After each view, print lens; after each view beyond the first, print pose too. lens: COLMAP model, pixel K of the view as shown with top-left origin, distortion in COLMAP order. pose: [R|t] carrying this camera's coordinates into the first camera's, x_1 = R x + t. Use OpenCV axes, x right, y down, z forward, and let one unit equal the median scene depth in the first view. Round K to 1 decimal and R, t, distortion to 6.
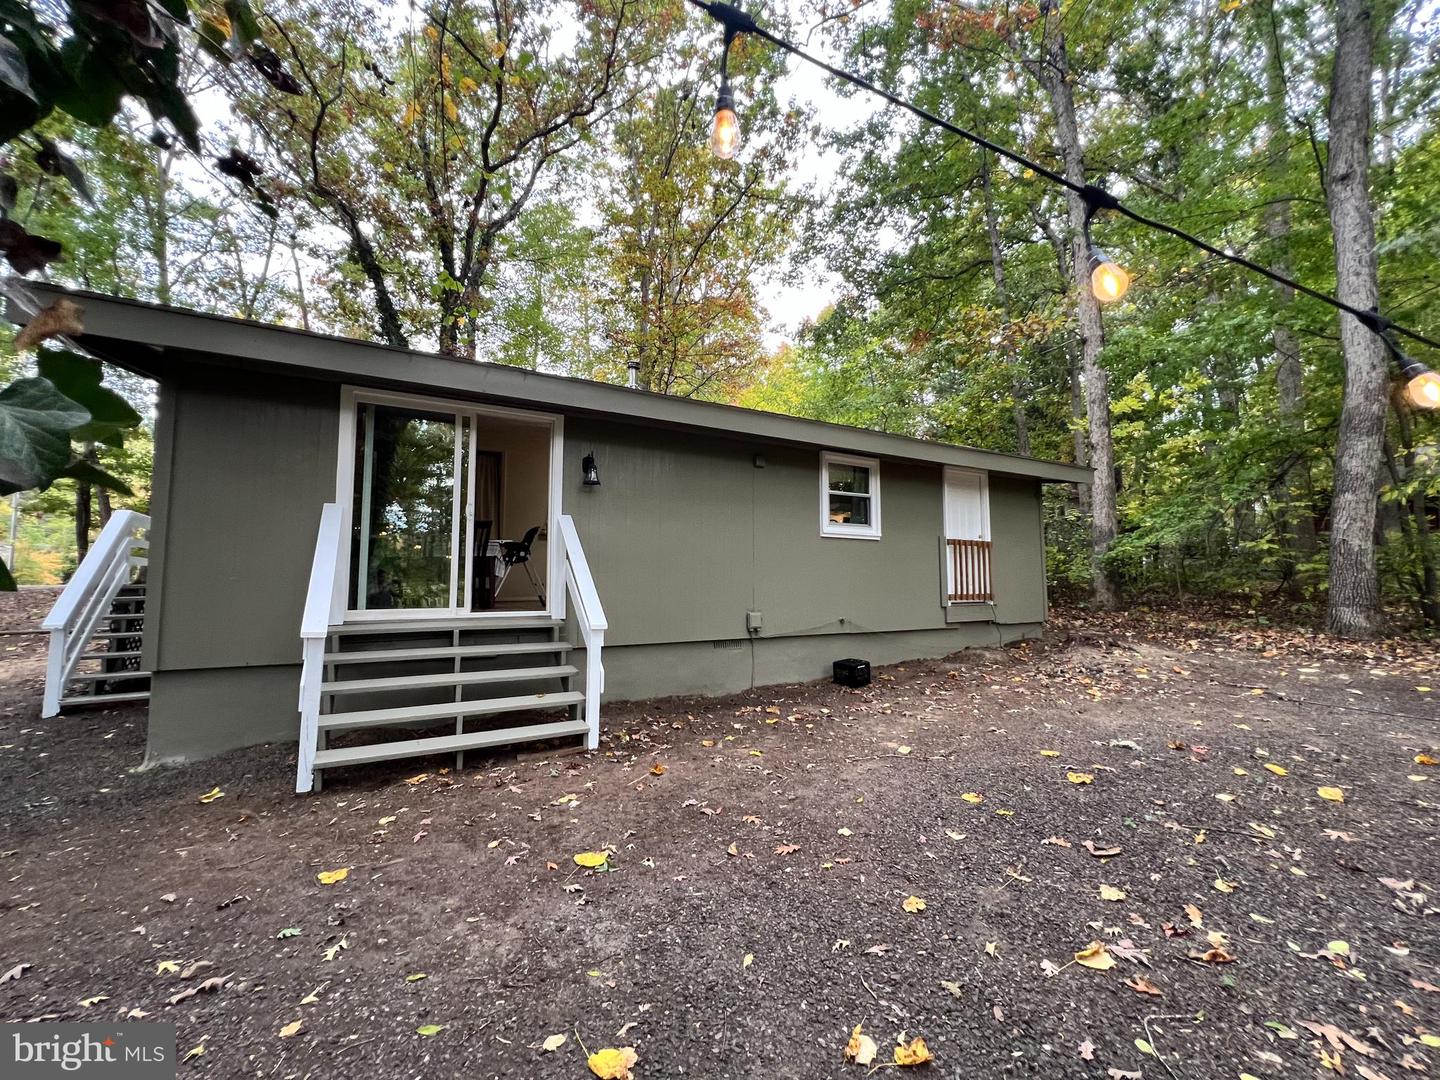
lens RADIAL K [[576.3, 0, 721.3], [0, 576.3, 538.7], [0, 0, 1]] dist [-0.006131, 0.001531]
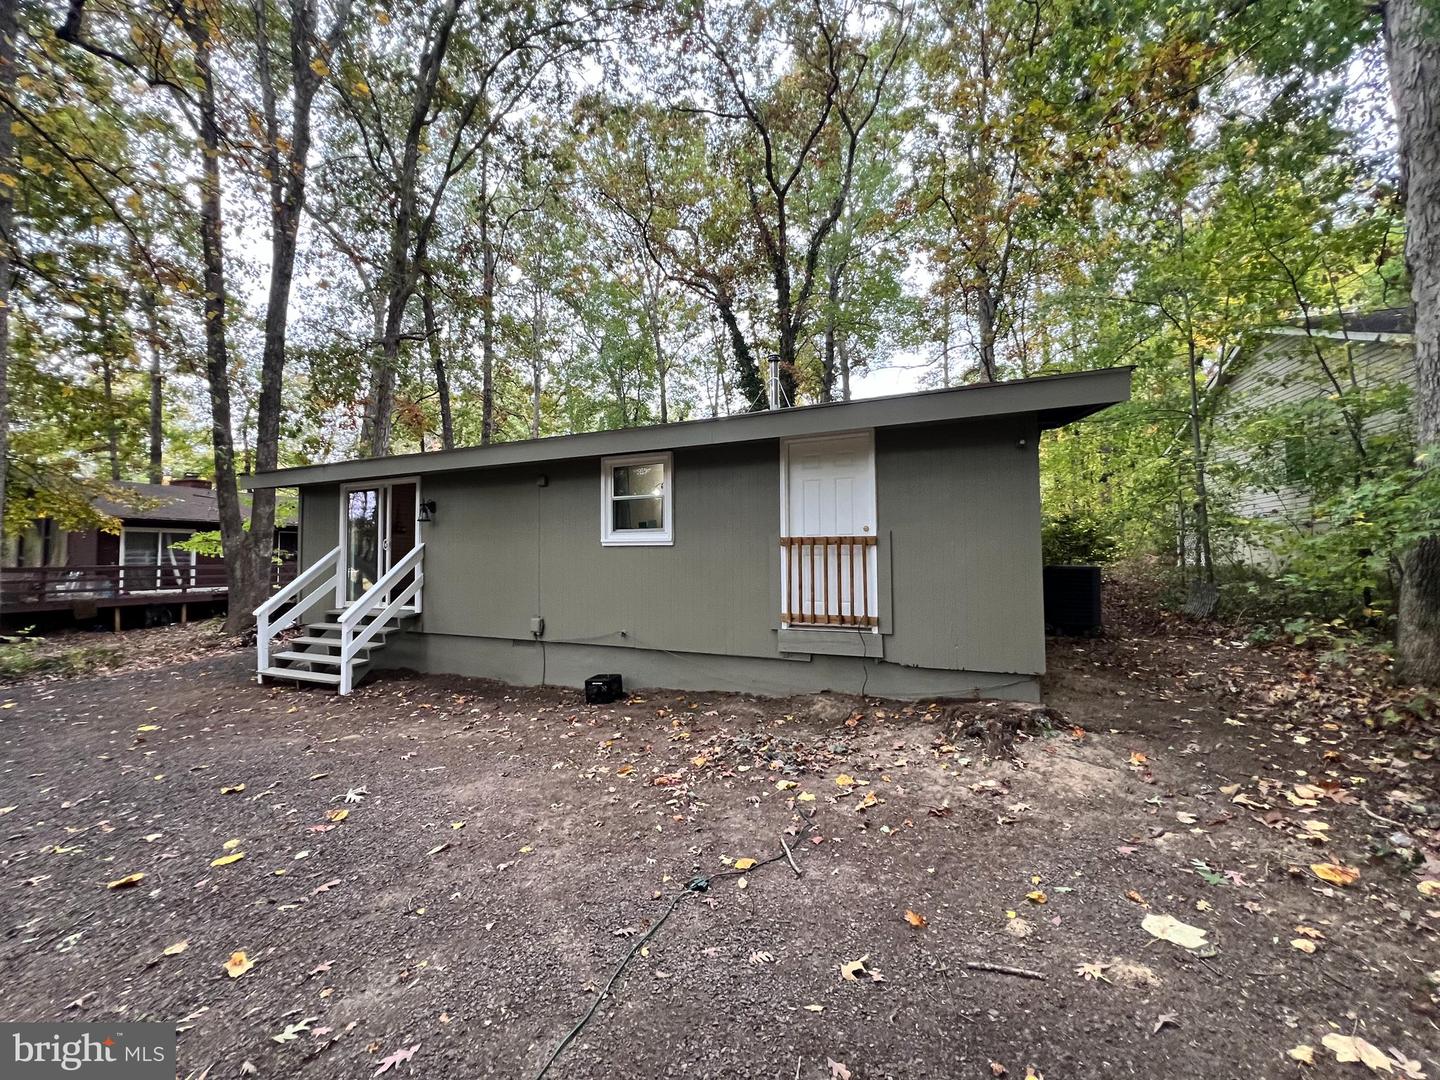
lens RADIAL K [[576.3, 0, 720.9], [0, 576.3, 538.3], [0, 0, 1]] dist [-0.006131, 0.001531]
pose [[0.595839, -0.034766, -0.802351, 1.058249], [0.063856, 0.997950, 0.004179, -0.007946], [0.800561, -0.053725, 0.596838, 0.560660]]
